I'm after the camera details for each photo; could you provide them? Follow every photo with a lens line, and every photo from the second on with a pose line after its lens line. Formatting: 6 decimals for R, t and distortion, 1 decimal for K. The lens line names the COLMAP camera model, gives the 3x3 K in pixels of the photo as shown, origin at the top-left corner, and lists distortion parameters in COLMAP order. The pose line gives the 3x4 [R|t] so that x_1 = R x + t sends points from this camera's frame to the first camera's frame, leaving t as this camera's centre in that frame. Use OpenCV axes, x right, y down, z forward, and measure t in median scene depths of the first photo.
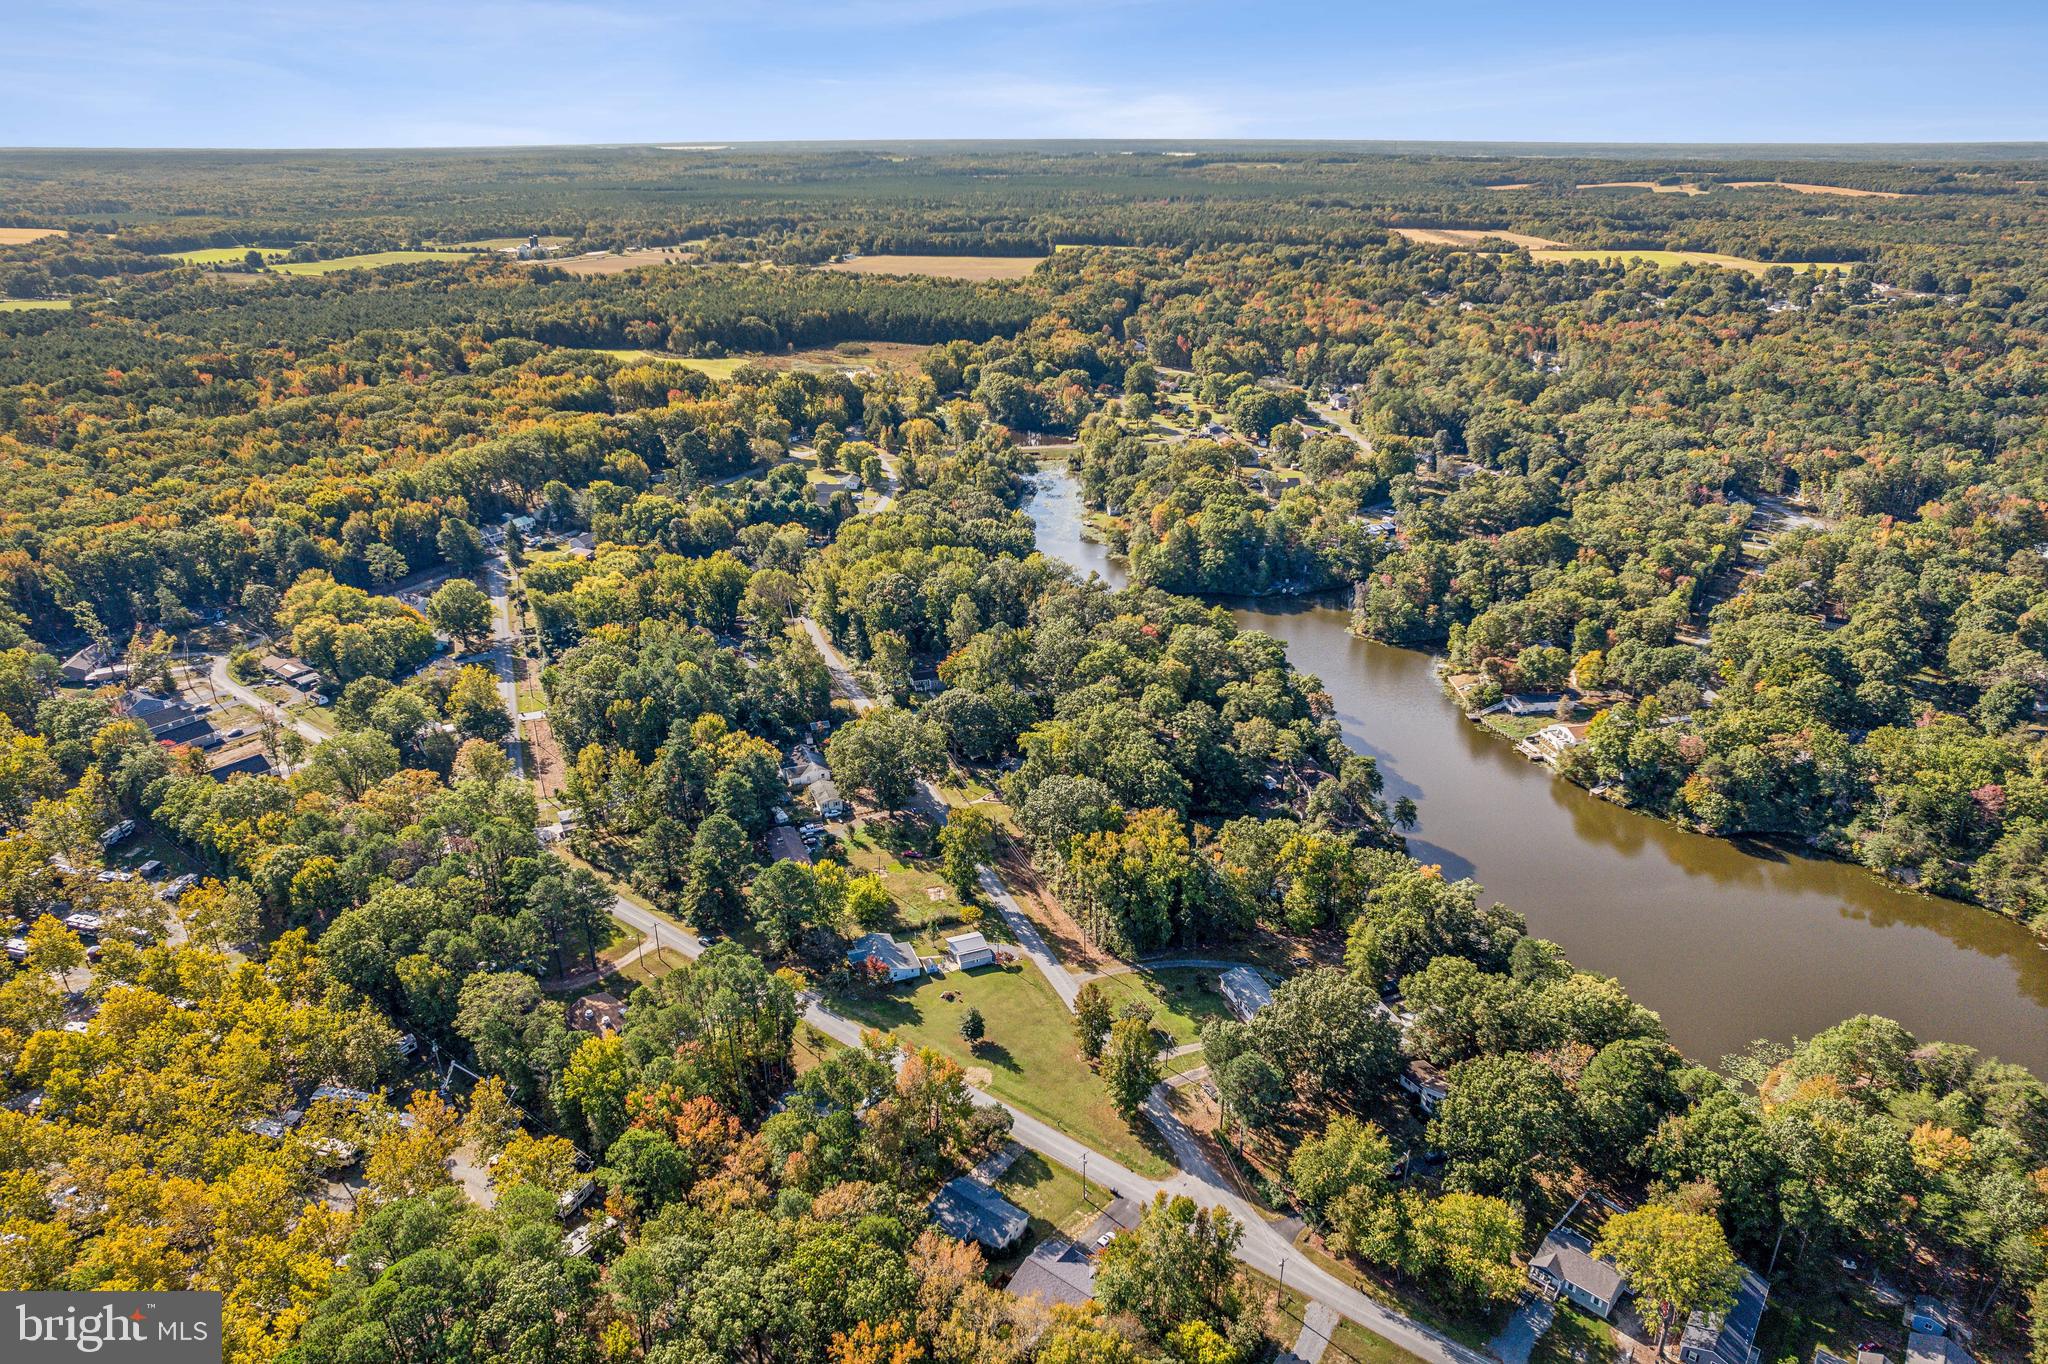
lens RADIAL K [[1310.2, 0, 1017.5], [0, 1310.2, 686.3], [0, 0, 1]] dist [-0.072473, 0.063358]
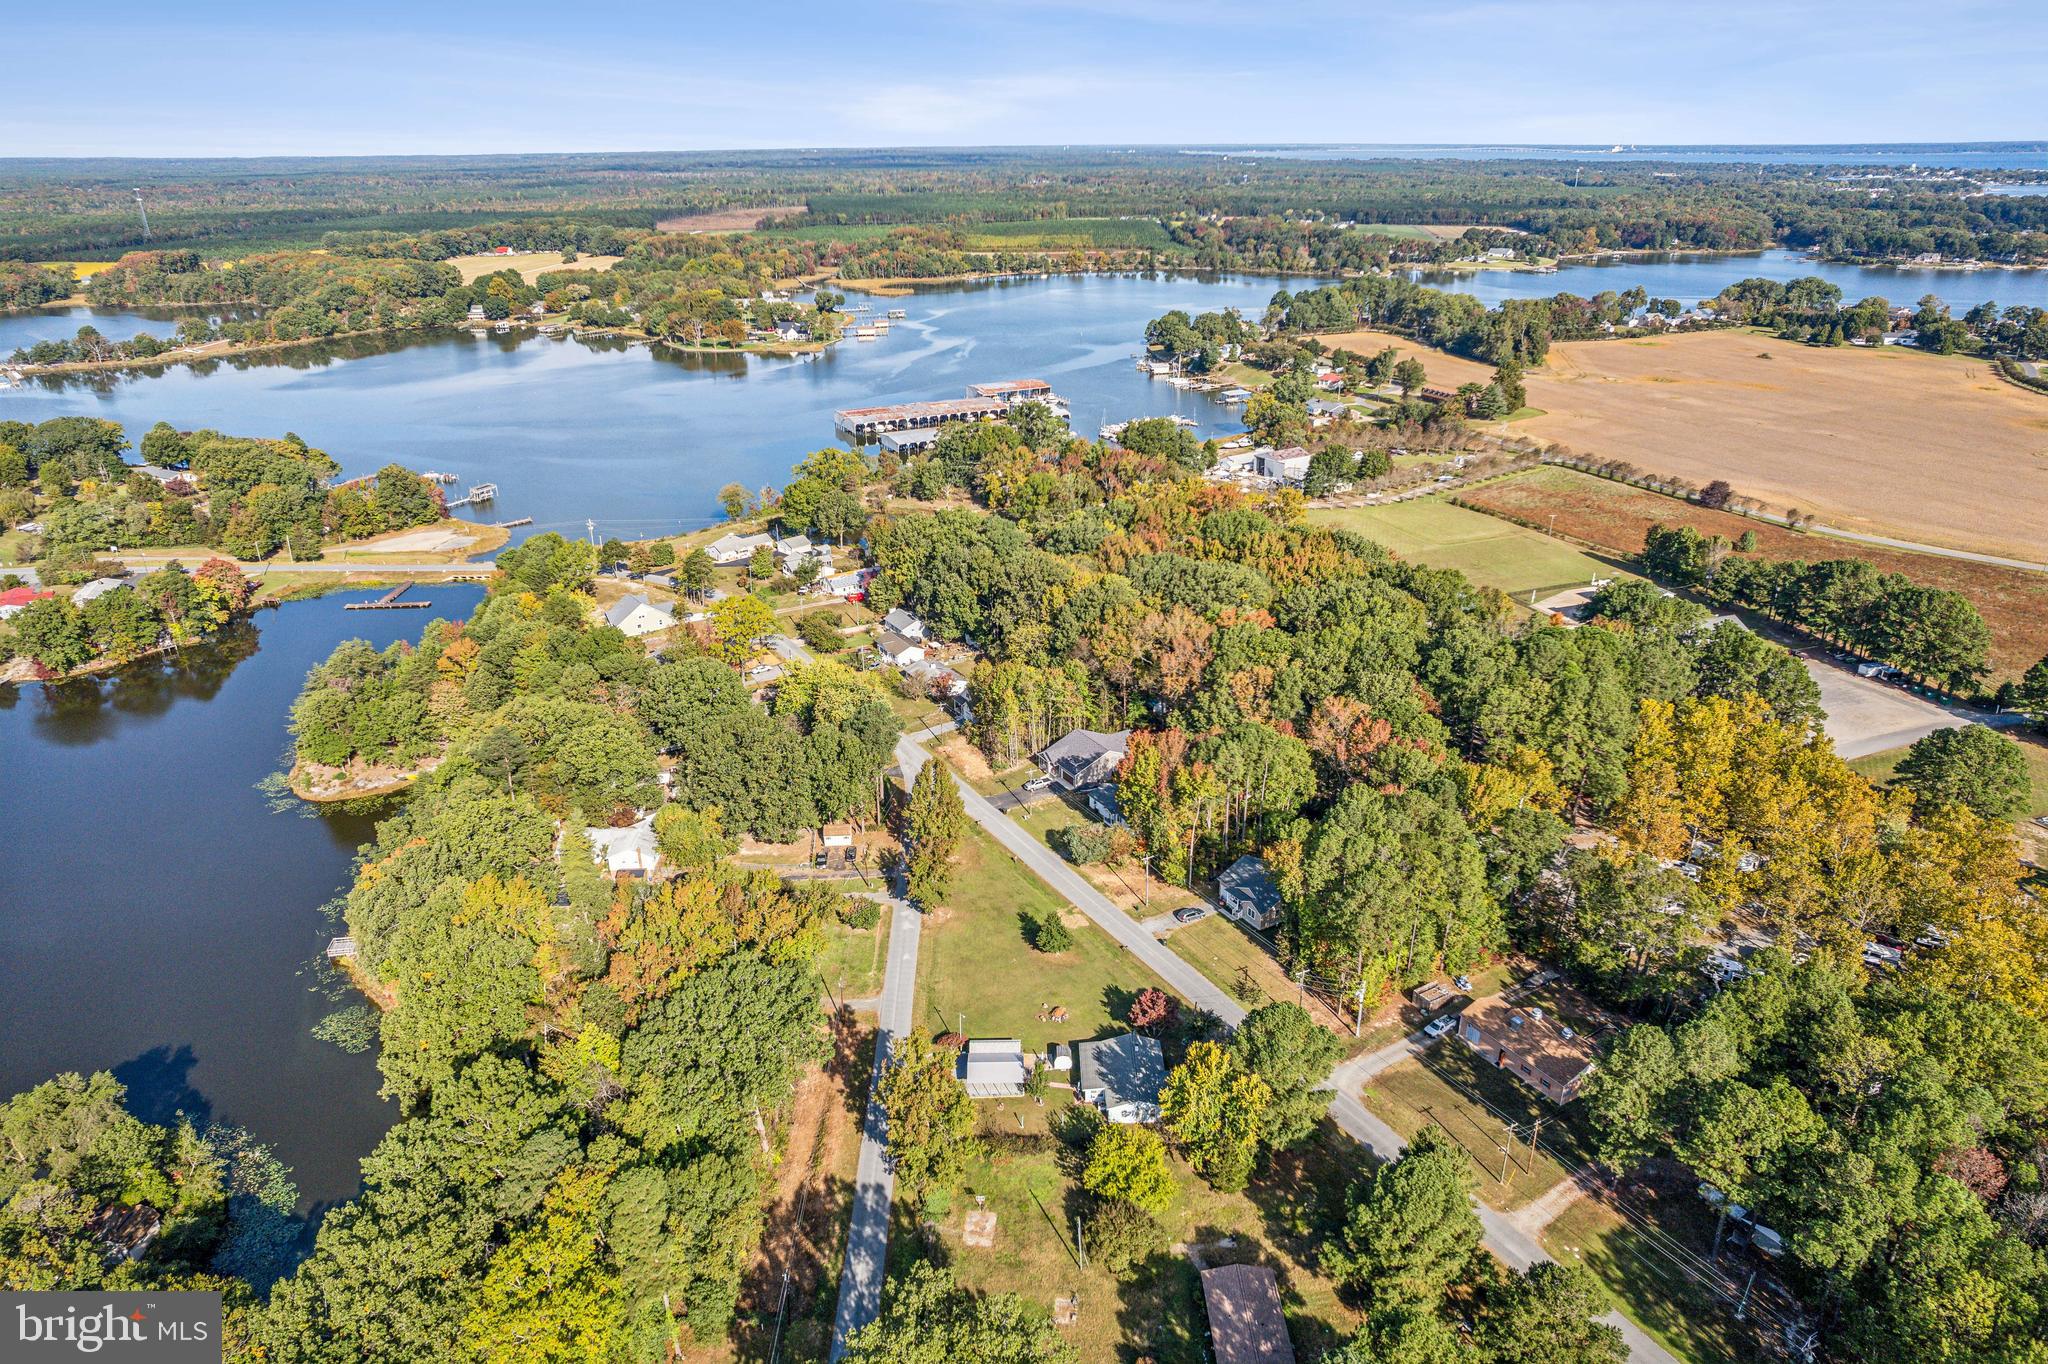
lens RADIAL K [[1310.2, 0, 1032.9], [0, 1310.2, 687.3], [0, 0, 1]] dist [-0.072473, 0.063358]
pose [[-0.935870, -0.124144, 0.329752, -0.244535], [0.152798, 0.700301, 0.697303, -0.374024], [-0.317492, 0.702970, -0.636422, 1.287233]]
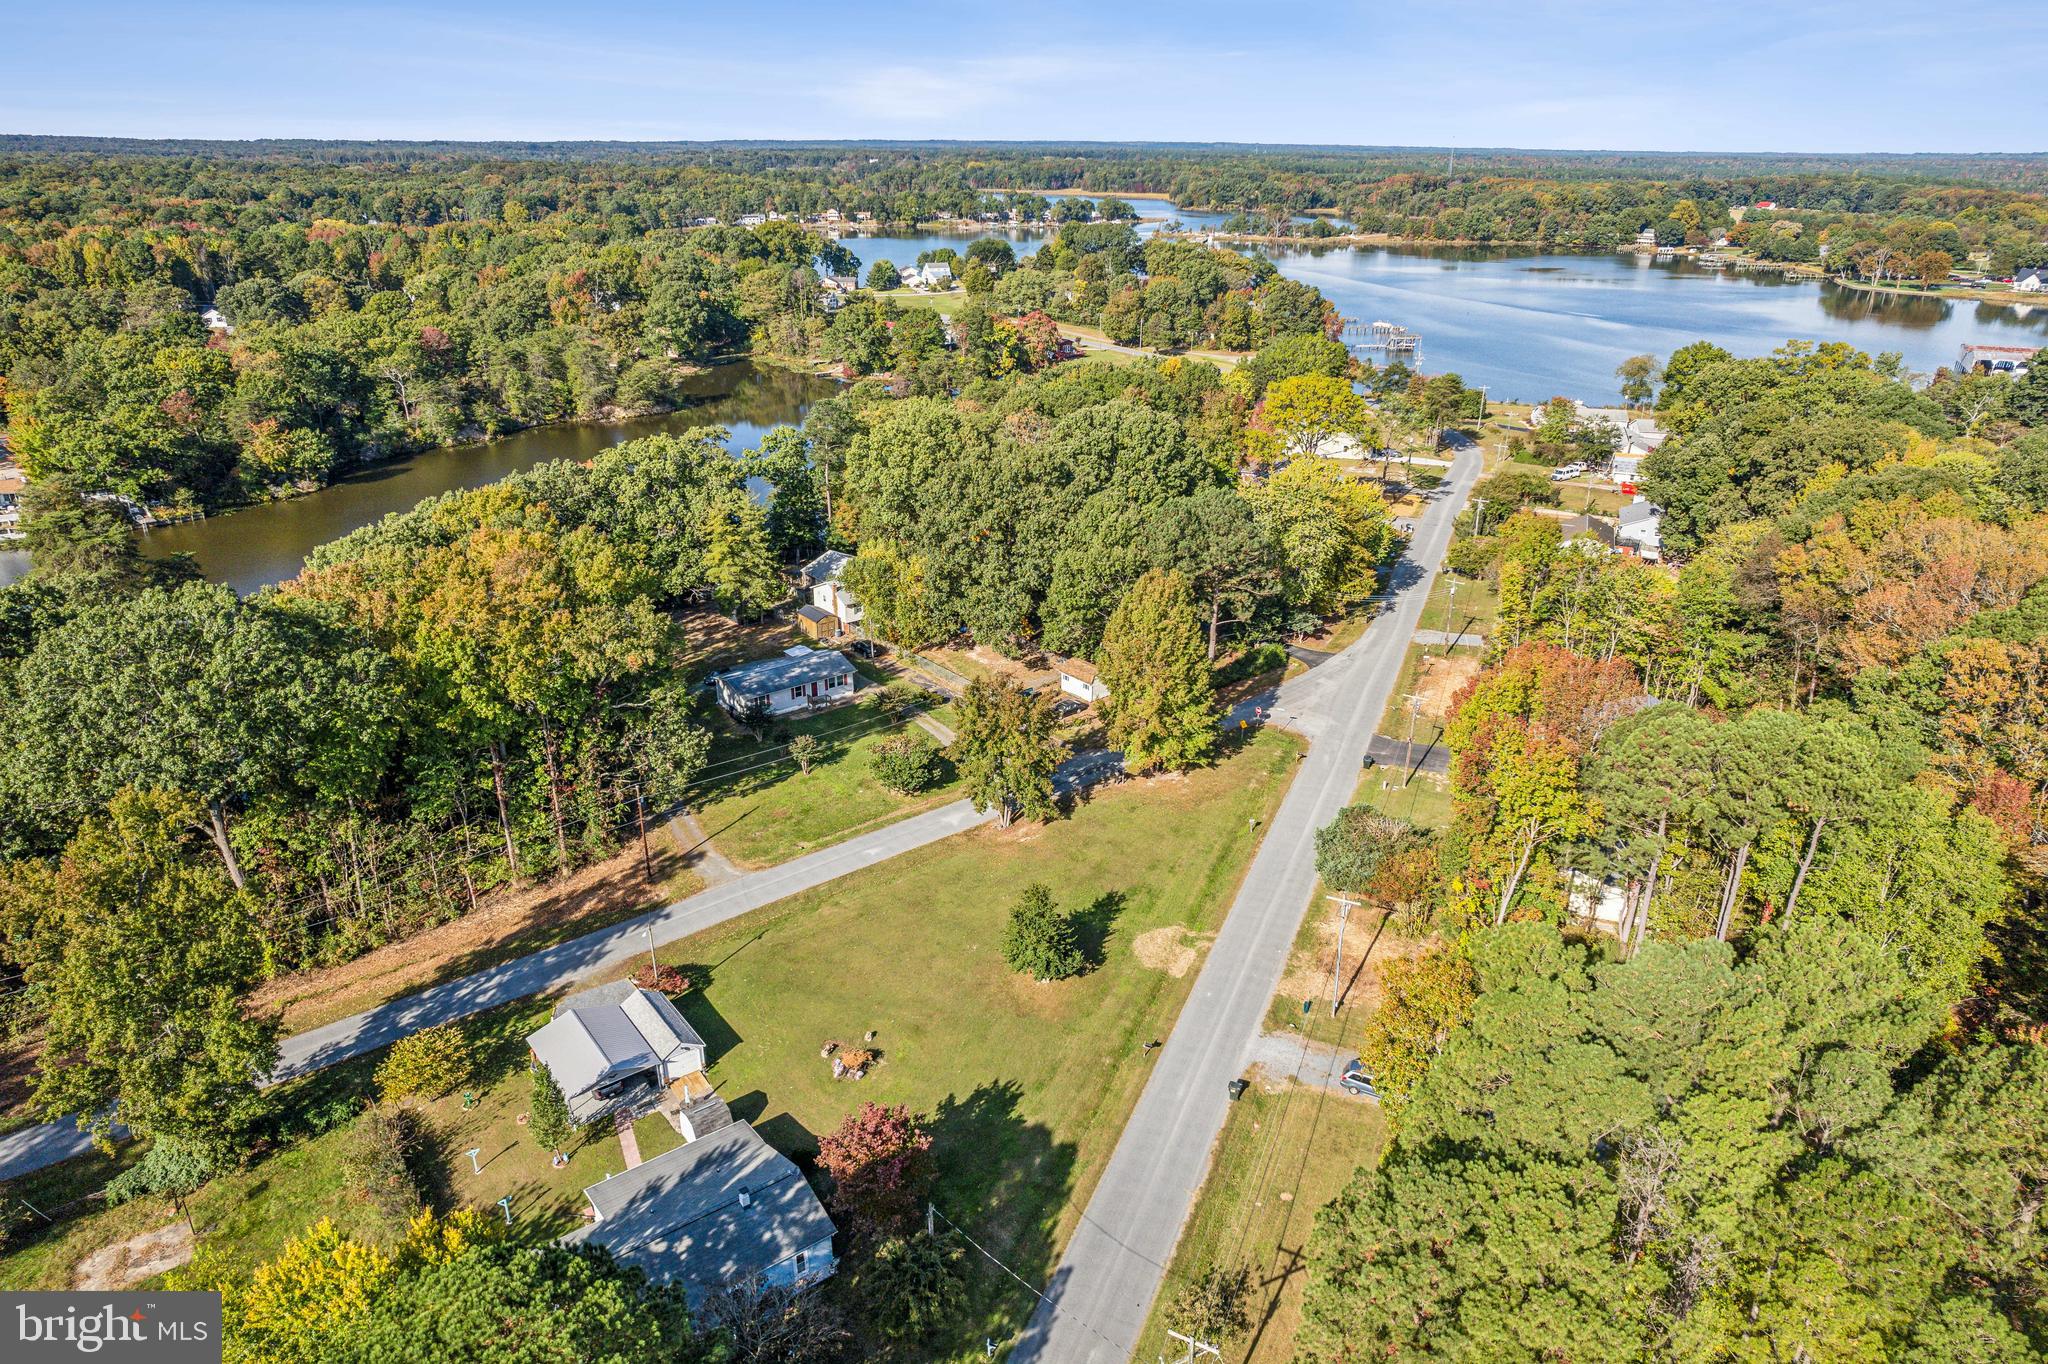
lens RADIAL K [[1310.2, 0, 1030.3], [0, 1310.2, 691.1], [0, 0, 1]] dist [-0.072473, 0.063358]
pose [[-0.277906, -0.369685, 0.886623, -0.303676], [0.376966, 0.806974, 0.454632, 0.034268], [-0.883552, 0.460572, -0.084904, 0.915341]]
